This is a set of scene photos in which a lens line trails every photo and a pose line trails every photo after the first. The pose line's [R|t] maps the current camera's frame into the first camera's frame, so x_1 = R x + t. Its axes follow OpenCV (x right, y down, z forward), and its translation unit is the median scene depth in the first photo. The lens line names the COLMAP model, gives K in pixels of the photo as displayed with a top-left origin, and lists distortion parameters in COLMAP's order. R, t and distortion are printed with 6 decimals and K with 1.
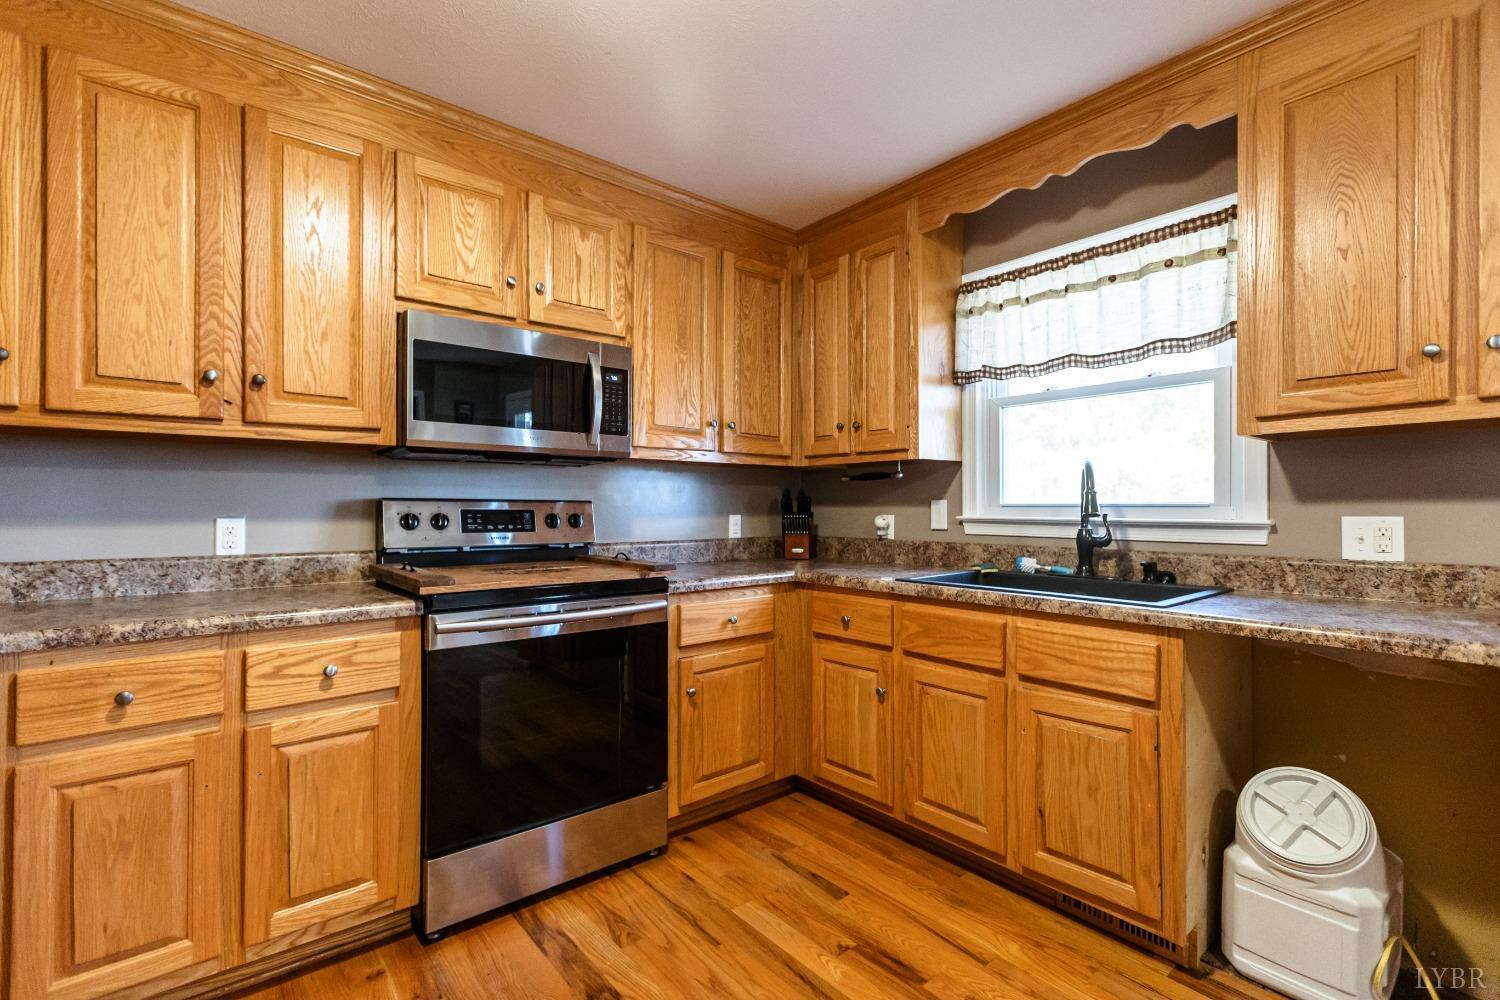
lens RADIAL K [[691.0, 0, 760.6], [0, 691.0, 499.4], [0, 0, 1]] dist [-0.003056, -0.000883]
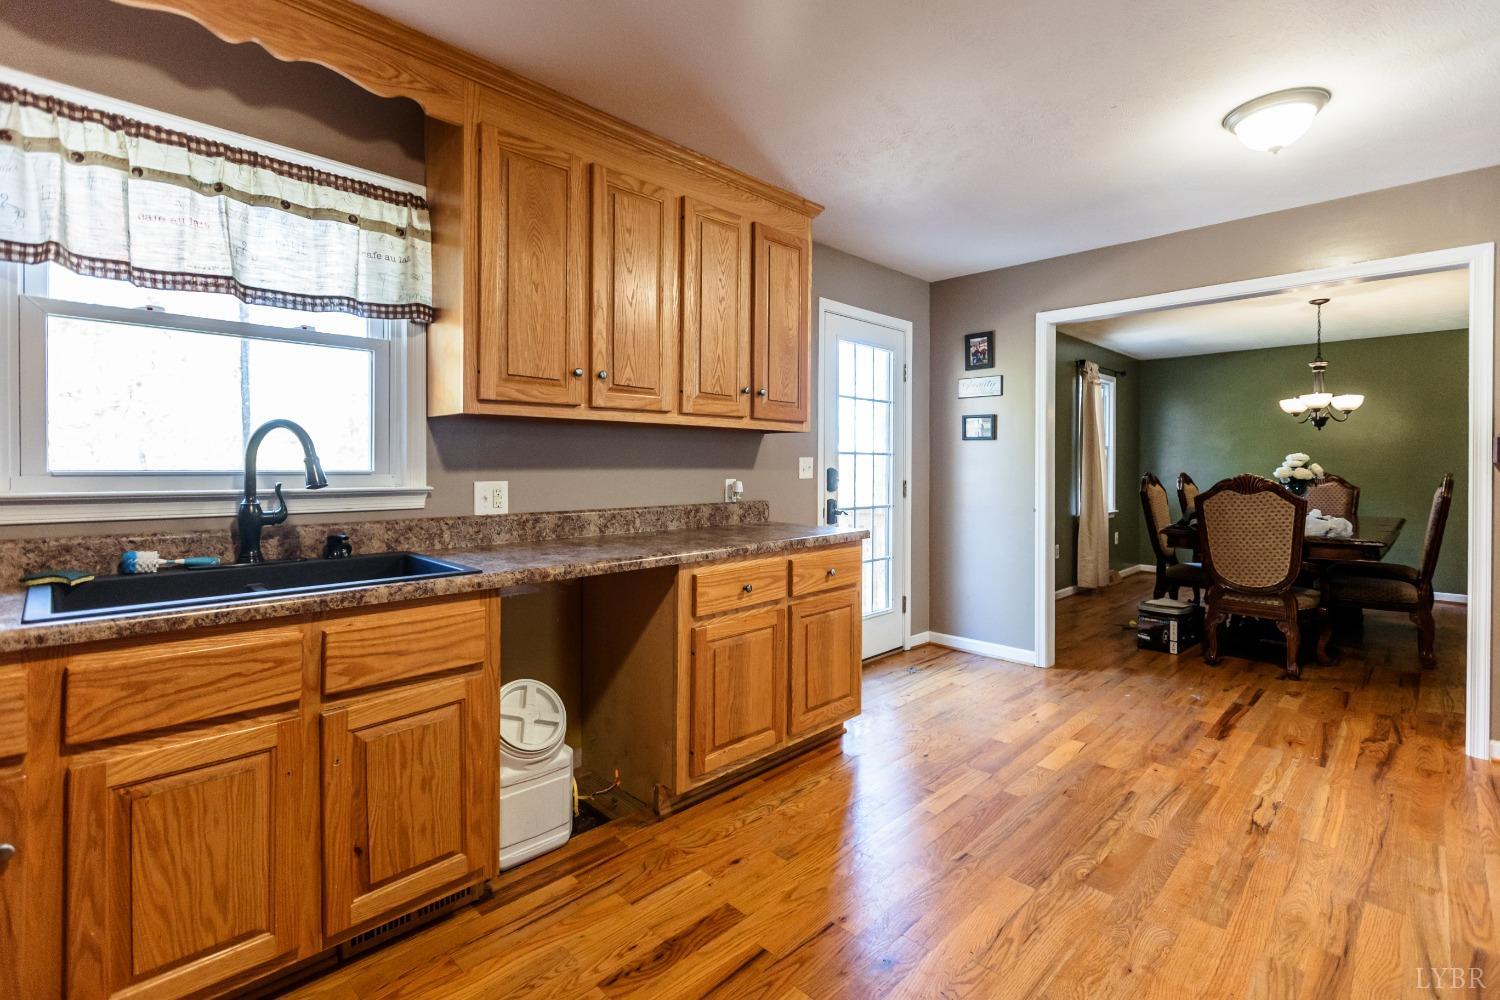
lens RADIAL K [[691.0, 0, 757.3], [0, 691.0, 489.2], [0, 0, 1]] dist [-0.003056, -0.000883]
pose [[-0.132221, -0.020698, 0.991004, -0.409628], [-0.003487, 0.999785, 0.020416, 0.008405], [-0.991214, -0.000756, -0.132265, 0.541617]]
